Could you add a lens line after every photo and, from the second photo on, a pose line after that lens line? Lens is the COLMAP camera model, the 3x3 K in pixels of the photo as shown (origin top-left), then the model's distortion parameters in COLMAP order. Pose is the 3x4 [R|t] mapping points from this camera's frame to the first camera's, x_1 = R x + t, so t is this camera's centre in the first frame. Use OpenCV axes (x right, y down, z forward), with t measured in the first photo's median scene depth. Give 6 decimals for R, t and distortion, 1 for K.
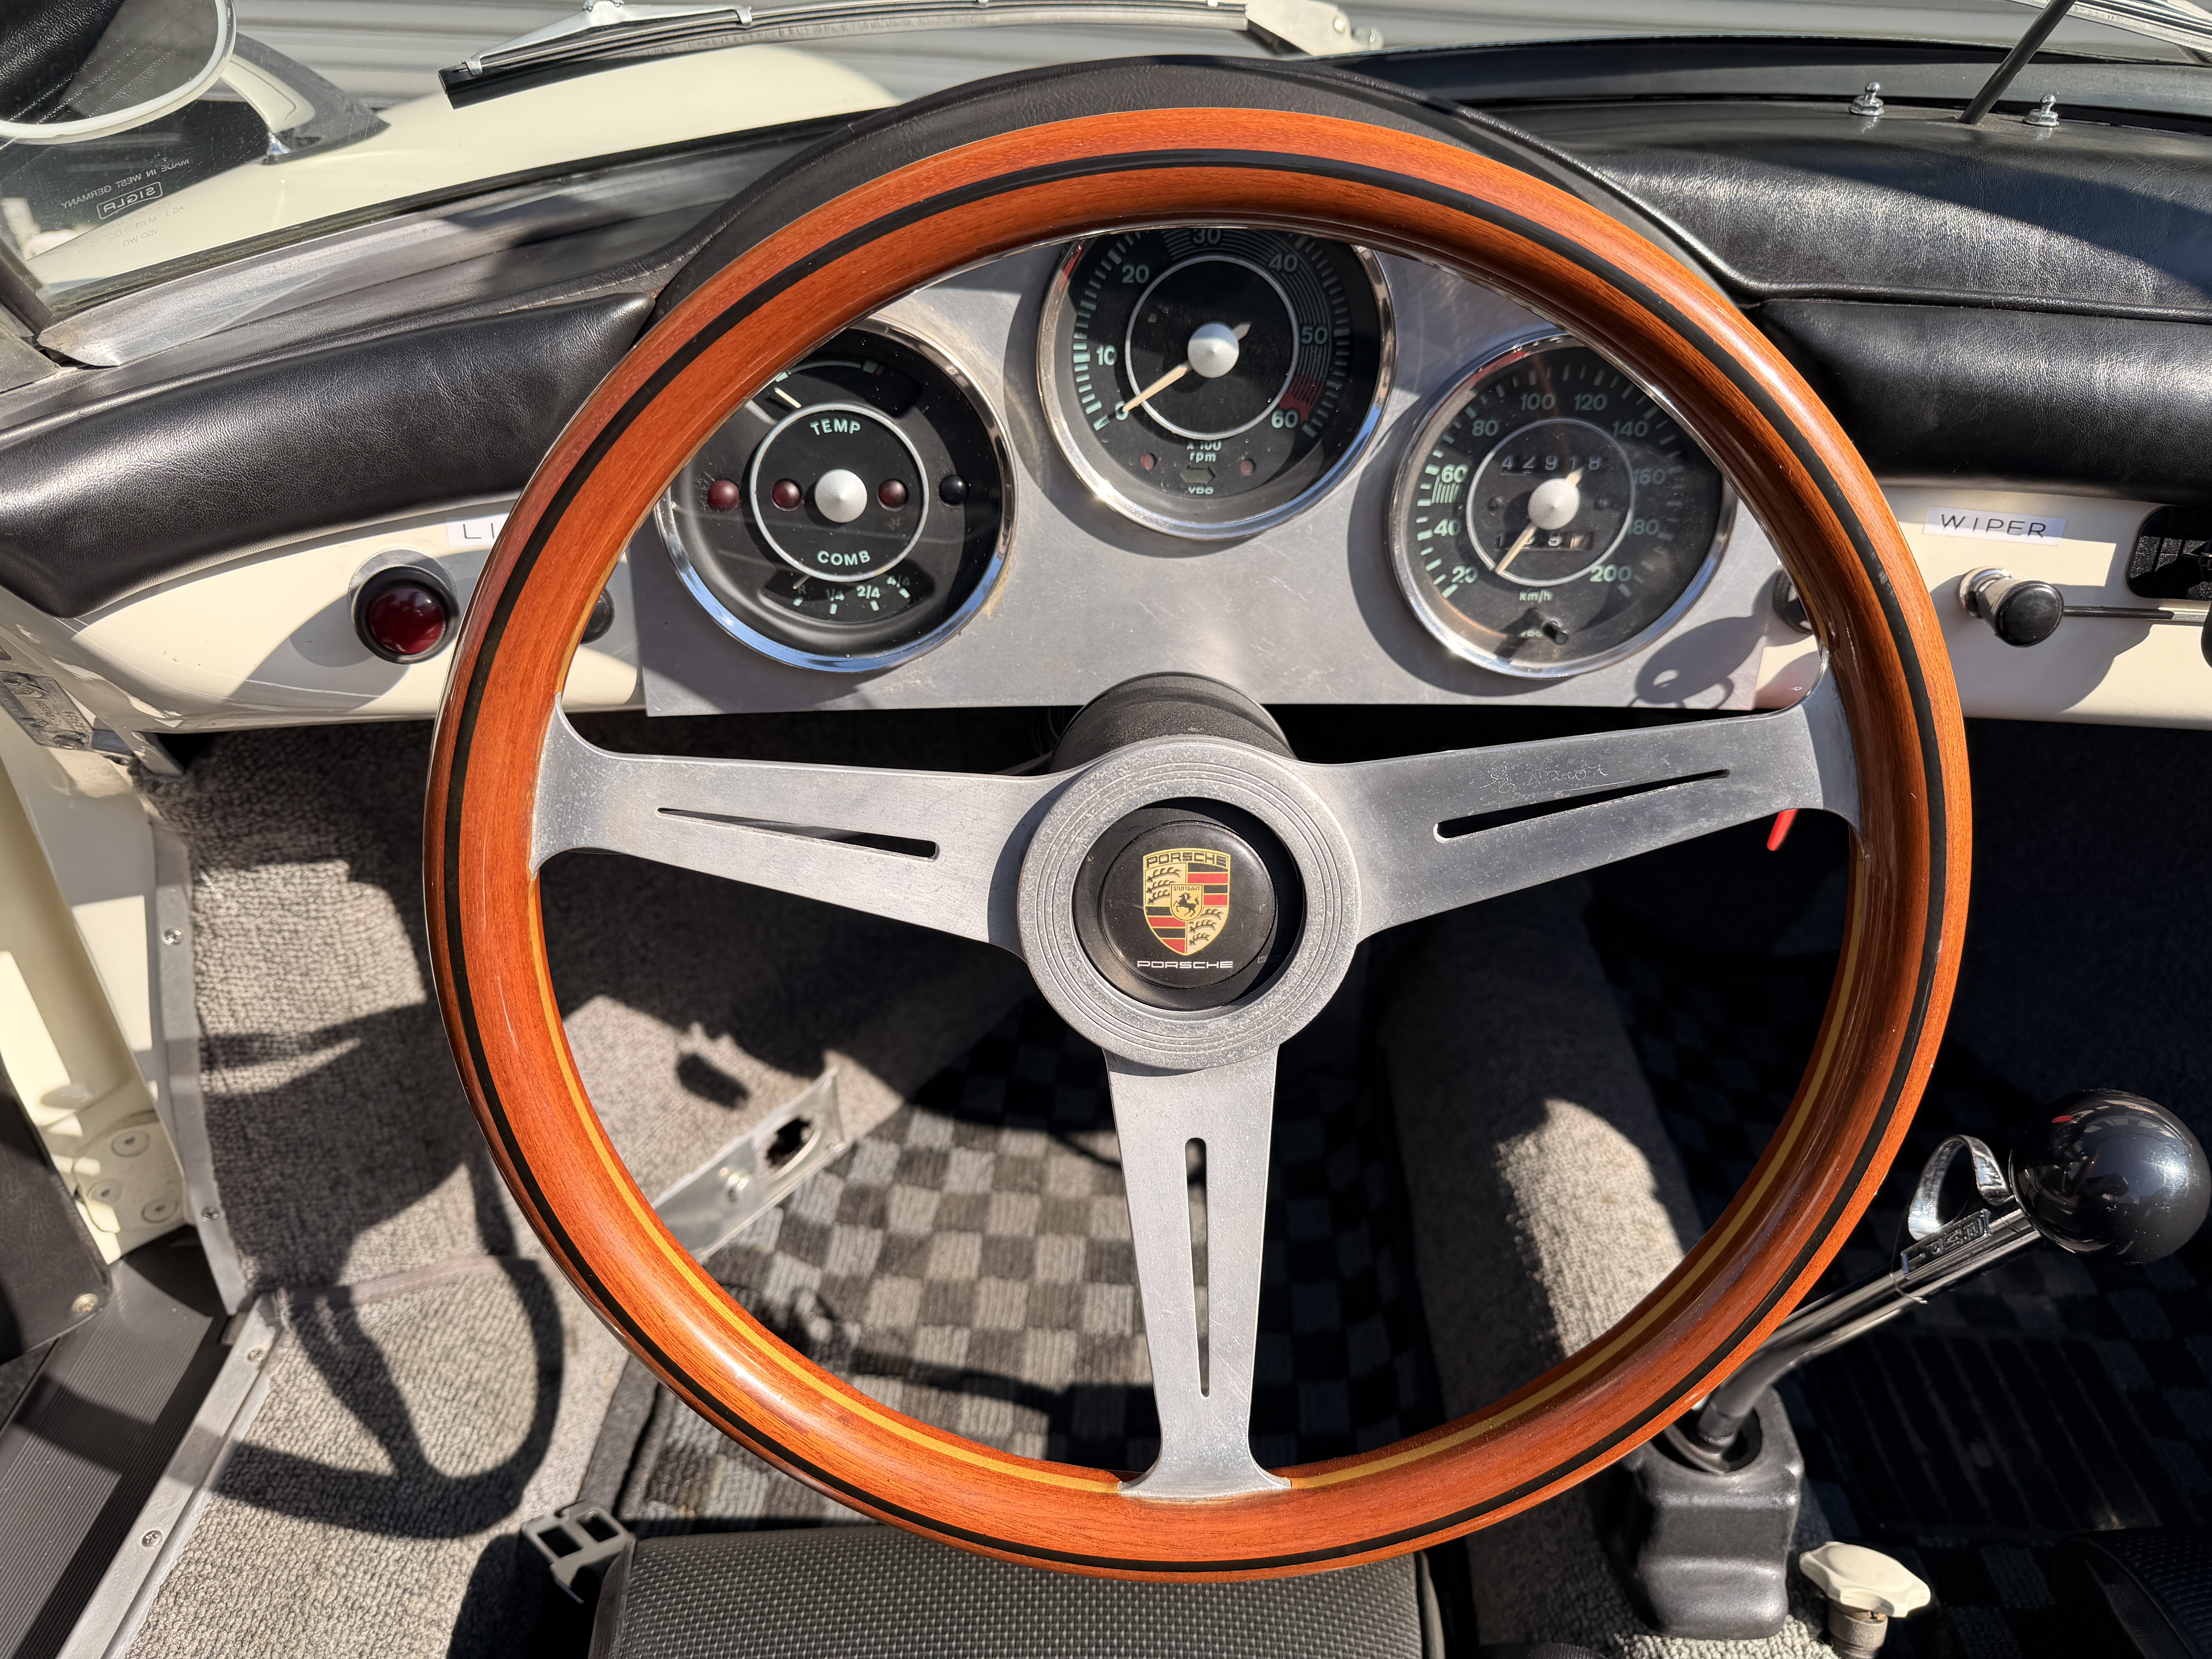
lens RADIAL K [[1570.6, 0, 1112.5], [0, 1570.6, 840.6], [0, 0, 1]] dist [0.038863, -0.054944]
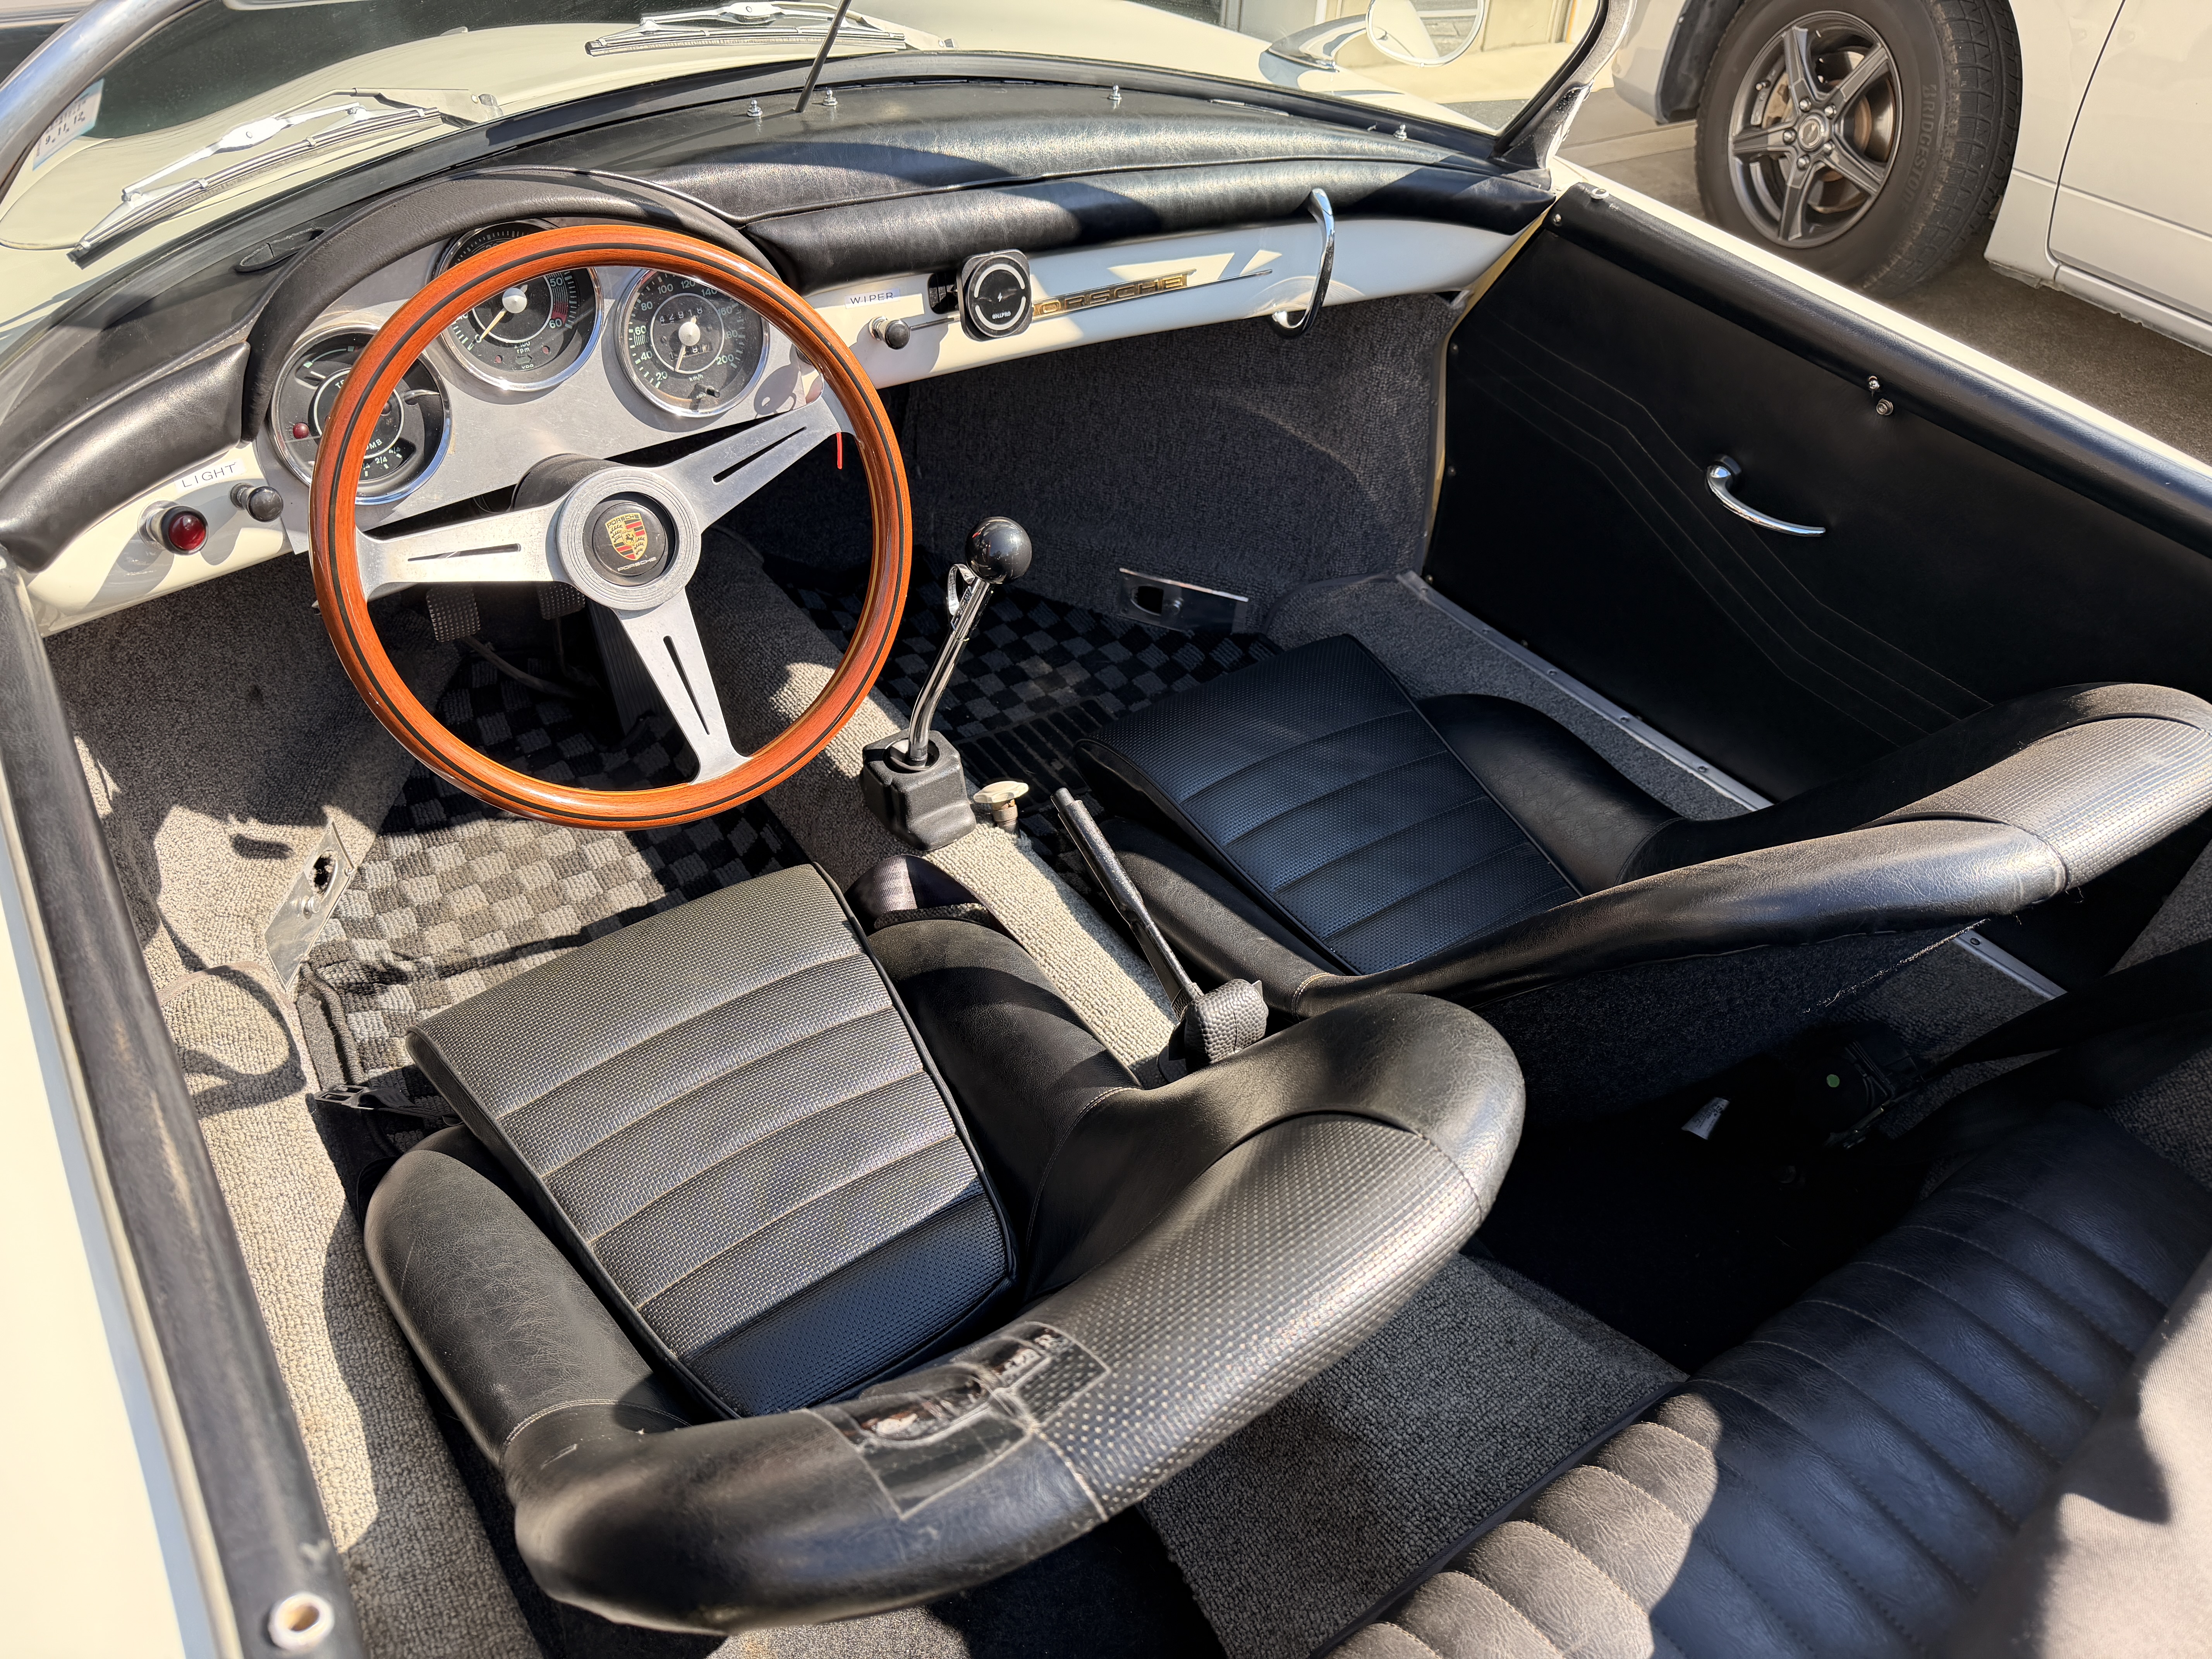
lens RADIAL K [[1570.6, 0, 1124.7], [0, 1570.6, 821.7], [0, 0, 1]] dist [0.038863, -0.054944]
pose [[0.803312, -0.379757, 0.458775, -0.476140], [0.316211, 0.924747, 0.211788, 0.131093], [-0.504678, -0.025062, 0.862944, -1.153076]]
